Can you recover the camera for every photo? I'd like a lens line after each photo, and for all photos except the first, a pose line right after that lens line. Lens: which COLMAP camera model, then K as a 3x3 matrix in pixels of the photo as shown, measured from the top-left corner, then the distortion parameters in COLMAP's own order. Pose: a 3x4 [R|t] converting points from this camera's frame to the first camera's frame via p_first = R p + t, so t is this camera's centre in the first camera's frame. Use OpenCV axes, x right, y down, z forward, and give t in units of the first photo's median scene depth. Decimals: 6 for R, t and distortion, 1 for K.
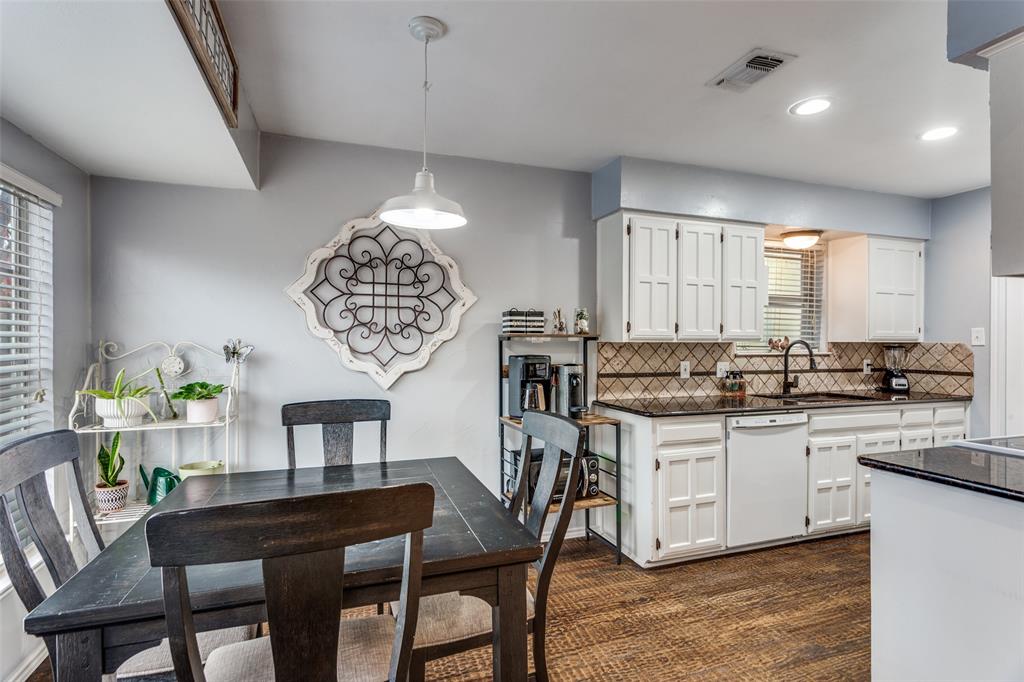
lens RADIAL K [[511.4, 0, 507.0], [0, 511.4, 345.2], [0, 0, 1]] dist [-0.008659, 0.003904]
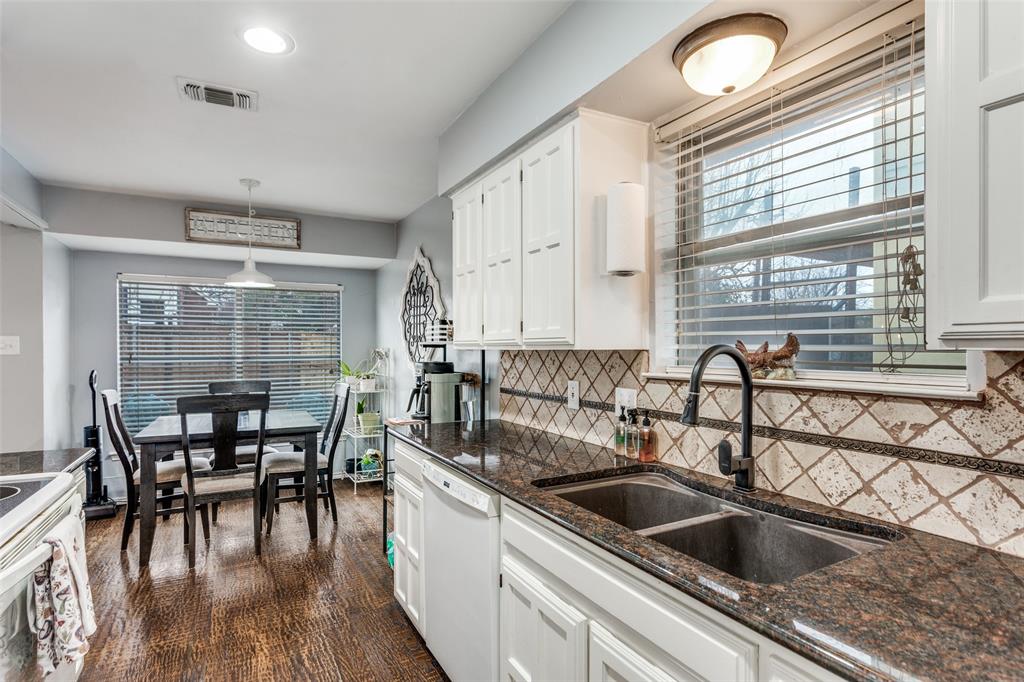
lens RADIAL K [[511.4, 0, 514.4], [0, 511.4, 348.7], [0, 0, 1]] dist [-0.008659, 0.003904]
pose [[0.175327, -0.003205, -0.984505, 0.911056], [-0.013765, 0.999889, -0.005706, -0.002522], [0.984414, 0.014552, 0.175263, 0.799039]]
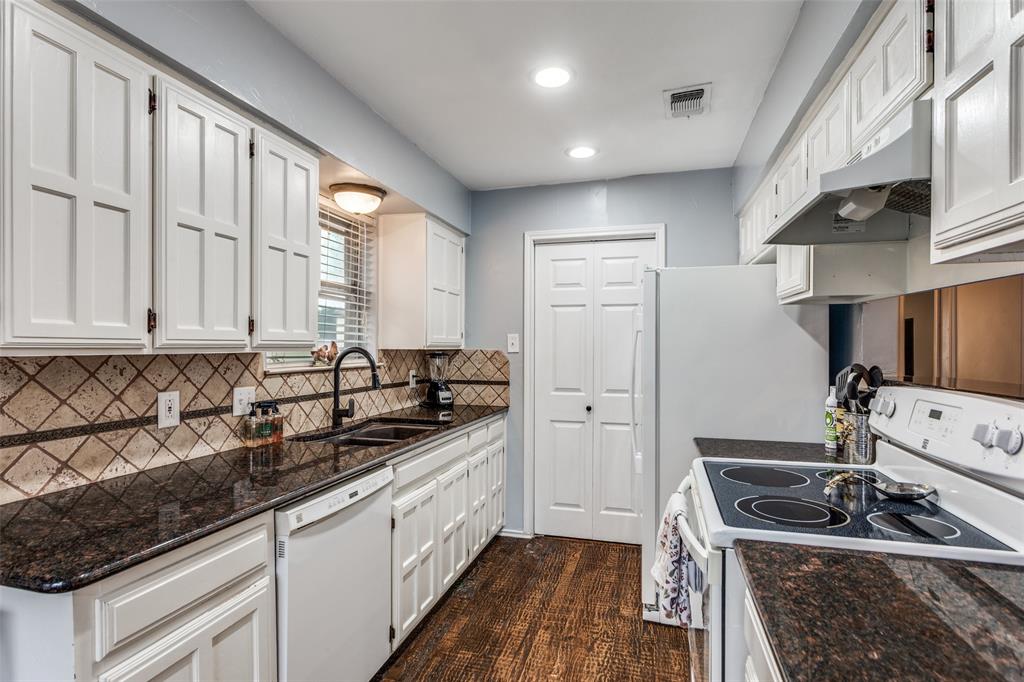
lens RADIAL K [[511.4, 0, 512.5], [0, 511.4, 350.2], [0, 0, 1]] dist [-0.008659, 0.003904]
pose [[0.572972, -0.006192, 0.819552, 0.135534], [0.002943, 0.999981, 0.005498, -0.009345], [-0.819570, -0.000738, 0.572979, 0.443226]]
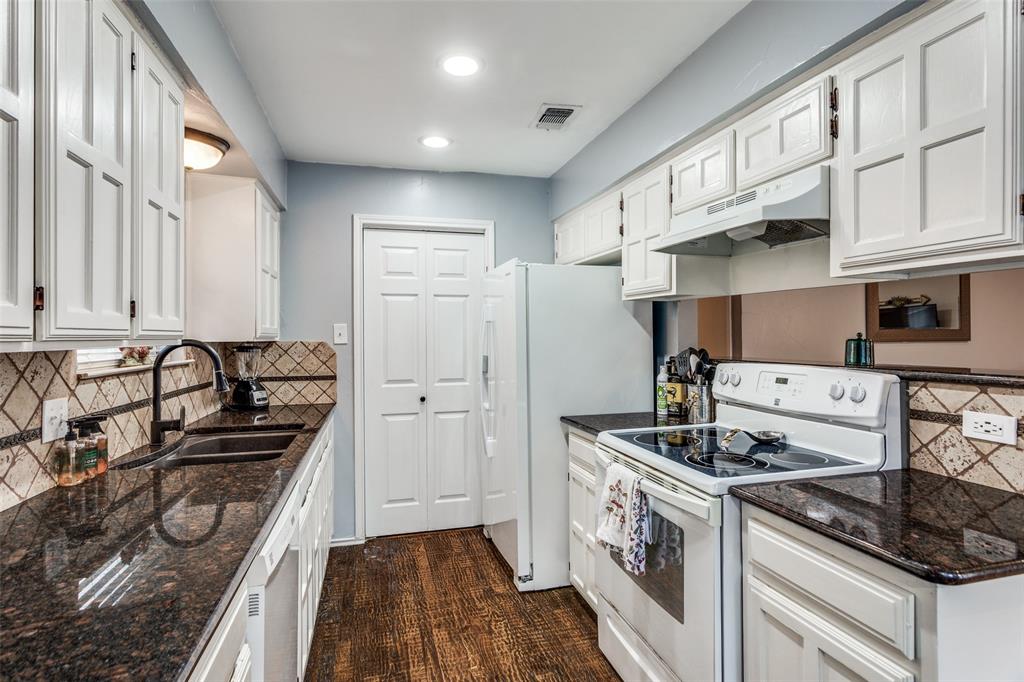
lens RADIAL K [[511.4, 0, 511.8], [0, 511.4, 336.5], [0, 0, 1]] dist [-0.008659, 0.003904]
pose [[0.067740, -0.001764, 0.997701, 0.069450], [0.011816, 0.999930, 0.000966, -0.009707], [-0.997633, 0.011723, 0.067756, 0.636764]]
